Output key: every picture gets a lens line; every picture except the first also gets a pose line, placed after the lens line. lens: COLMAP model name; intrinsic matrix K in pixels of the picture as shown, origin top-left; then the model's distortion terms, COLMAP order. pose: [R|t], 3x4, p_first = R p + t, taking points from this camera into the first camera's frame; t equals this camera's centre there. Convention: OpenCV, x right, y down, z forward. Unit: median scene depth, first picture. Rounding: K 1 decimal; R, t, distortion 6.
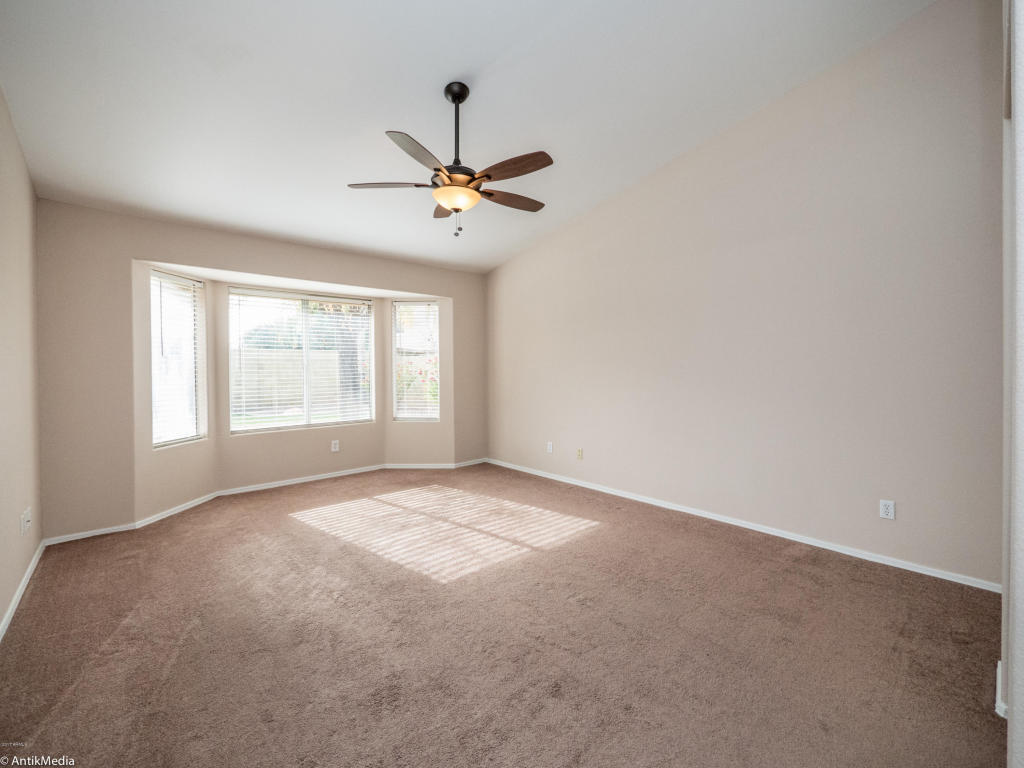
lens RADIAL K [[431.5, 0, 516.2], [0, 431.5, 374.8], [0, 0, 1]] dist [-0.002309, -0.000242]
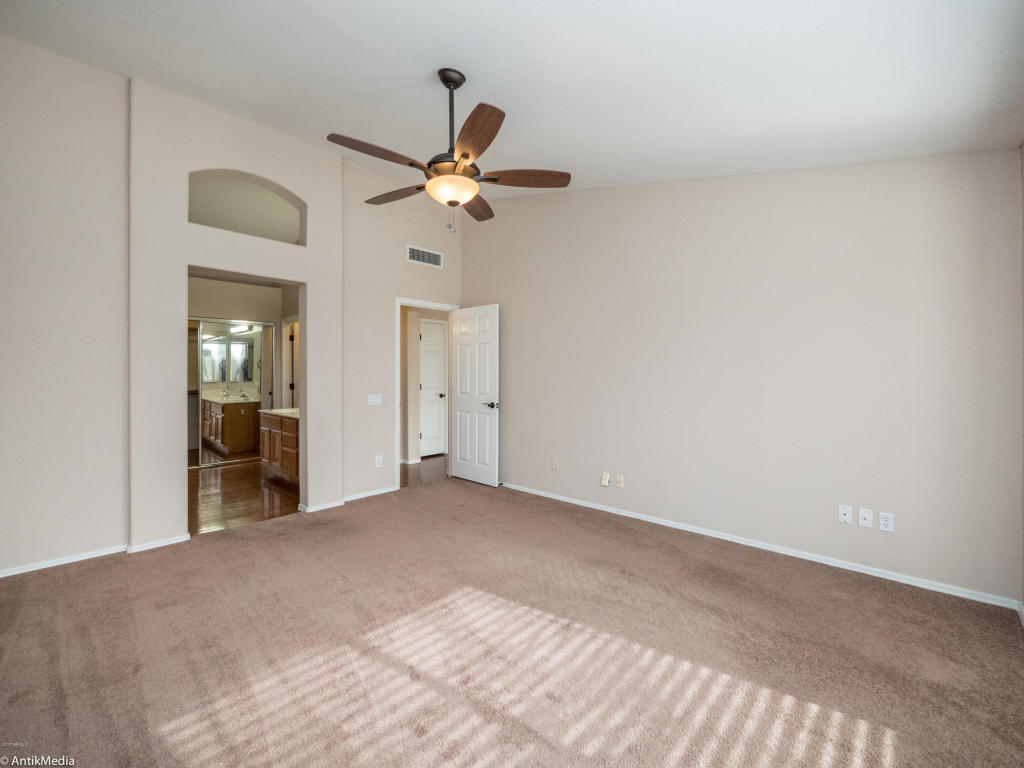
lens RADIAL K [[431.5, 0, 516.2], [0, 431.5, 374.8], [0, 0, 1]] dist [-0.002309, -0.000242]
pose [[-0.995925, 0.012350, -0.089338, -0.156335], [0.011125, 0.999837, 0.014197, -0.031819], [0.089499, 0.013145, -0.995900, 1.611935]]
